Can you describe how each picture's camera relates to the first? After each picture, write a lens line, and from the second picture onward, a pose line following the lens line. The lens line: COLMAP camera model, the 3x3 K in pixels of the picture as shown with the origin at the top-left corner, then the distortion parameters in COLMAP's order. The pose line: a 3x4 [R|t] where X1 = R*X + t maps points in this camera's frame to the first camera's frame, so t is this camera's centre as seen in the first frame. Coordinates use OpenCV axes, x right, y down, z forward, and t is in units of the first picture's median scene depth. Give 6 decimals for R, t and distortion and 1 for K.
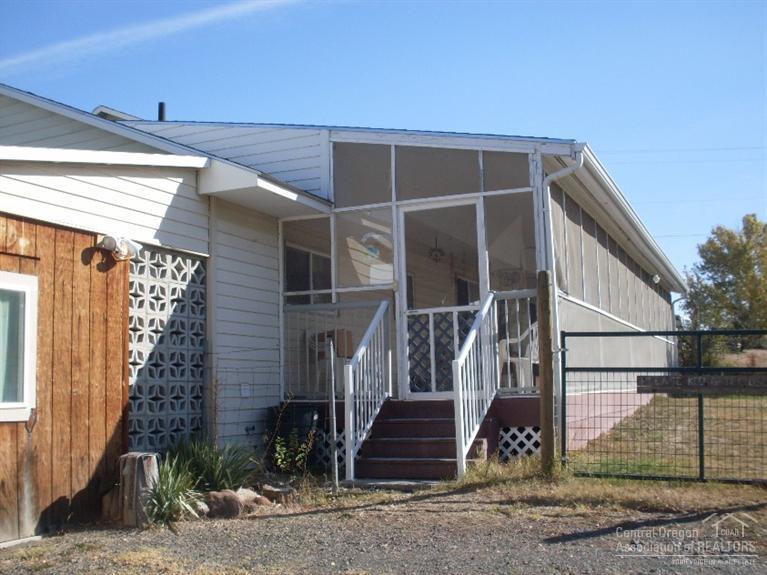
lens RADIAL K [[908.5, 0, 383.1], [0, 908.5, 286.5], [0, 0, 1]] dist [-0.106054, 0.000000]
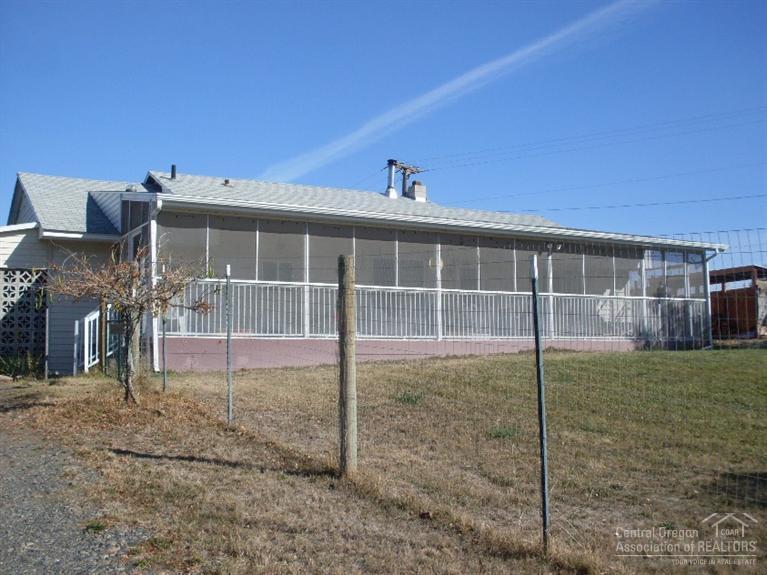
lens RADIAL K [[908.5, 0, 381.7], [0, 908.5, 284.2], [0, 0, 1]] dist [-0.106054, 0.000000]
pose [[0.795162, -0.037360, -0.605245, 1.782230], [0.059240, 0.998112, 0.016217, 0.013403], [0.603496, -0.048750, 0.795874, -0.177299]]
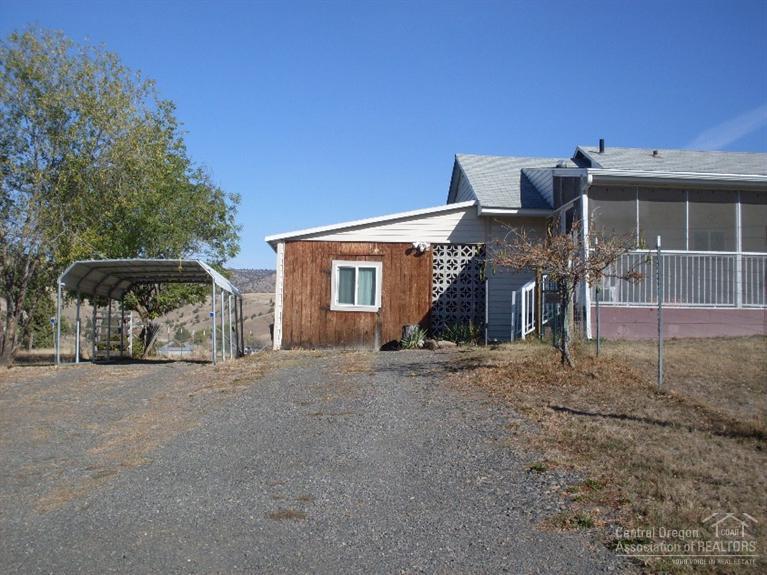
lens RADIAL K [[908.5, 0, 376.5], [0, 908.5, 271.2], [0, 0, 1]] dist [-0.106054, 0.000000]
pose [[0.431220, -0.032624, -0.901657, 1.832080], [0.076429, 0.997075, 0.000476, 0.013235], [0.899004, -0.069118, 0.432452, -0.221403]]
